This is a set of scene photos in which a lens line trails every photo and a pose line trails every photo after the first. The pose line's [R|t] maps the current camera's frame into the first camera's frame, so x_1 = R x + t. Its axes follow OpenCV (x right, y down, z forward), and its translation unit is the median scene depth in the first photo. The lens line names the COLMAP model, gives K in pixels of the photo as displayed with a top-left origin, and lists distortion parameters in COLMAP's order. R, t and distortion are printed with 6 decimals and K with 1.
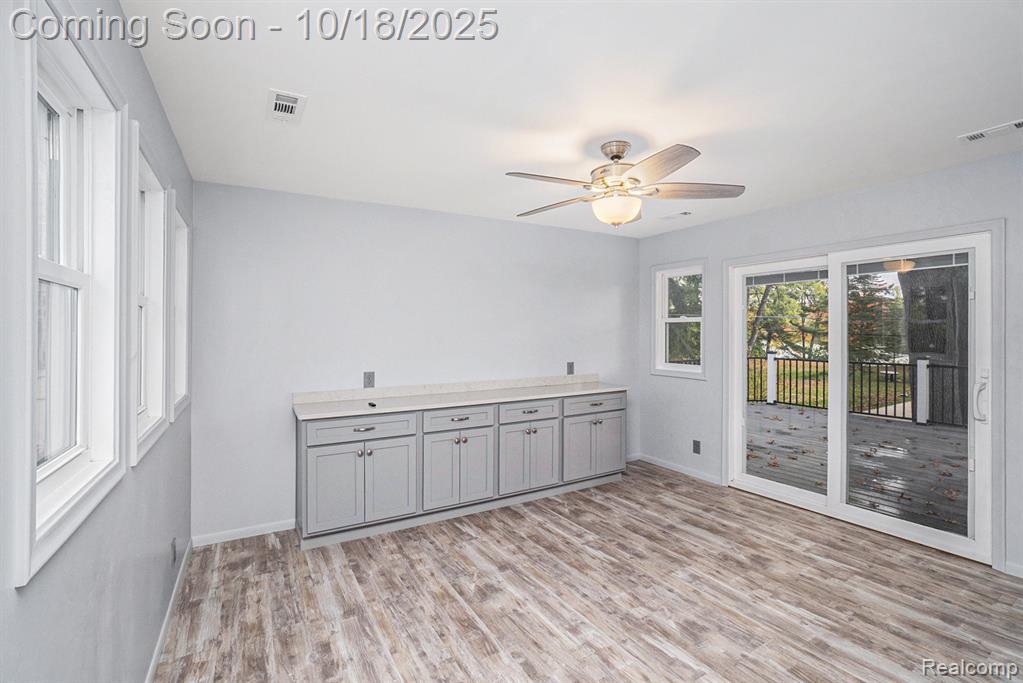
lens RADIAL K [[455.3, 0, 537.3], [0, 455.3, 336.9], [0, 0, 1]] dist [-0.028562, 0.006146]
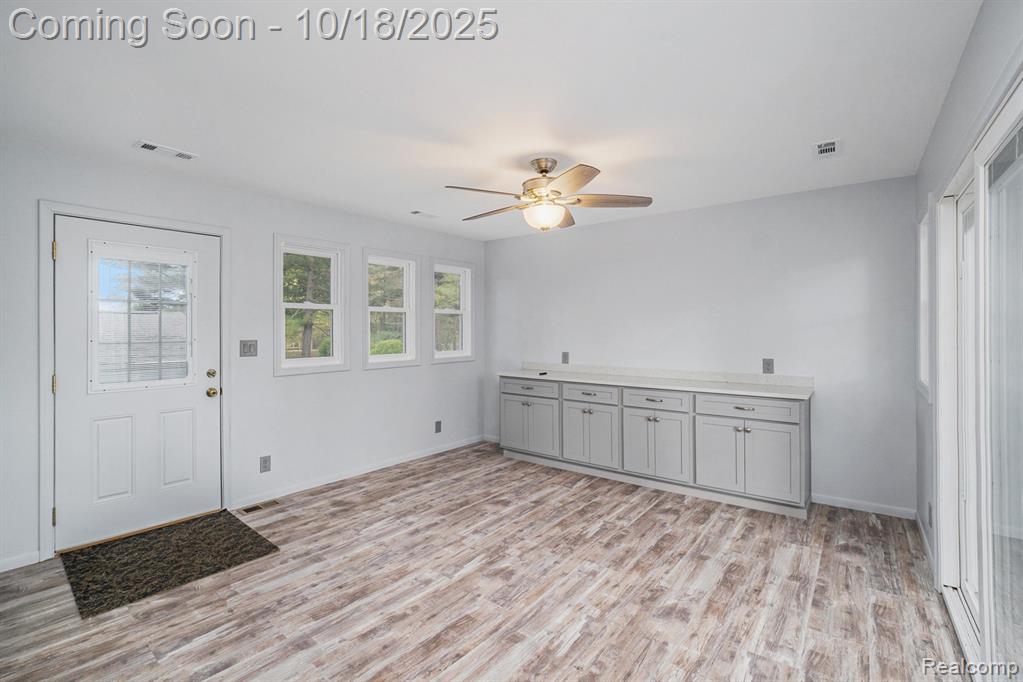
lens RADIAL K [[455.3, 0, 527.5], [0, 455.3, 321.8], [0, 0, 1]] dist [-0.028562, 0.006146]
pose [[0.354878, -0.024625, -0.934588, 1.053474], [-0.000796, 0.999645, -0.026641, 0.013259], [0.934912, 0.010199, 0.354733, 0.443566]]
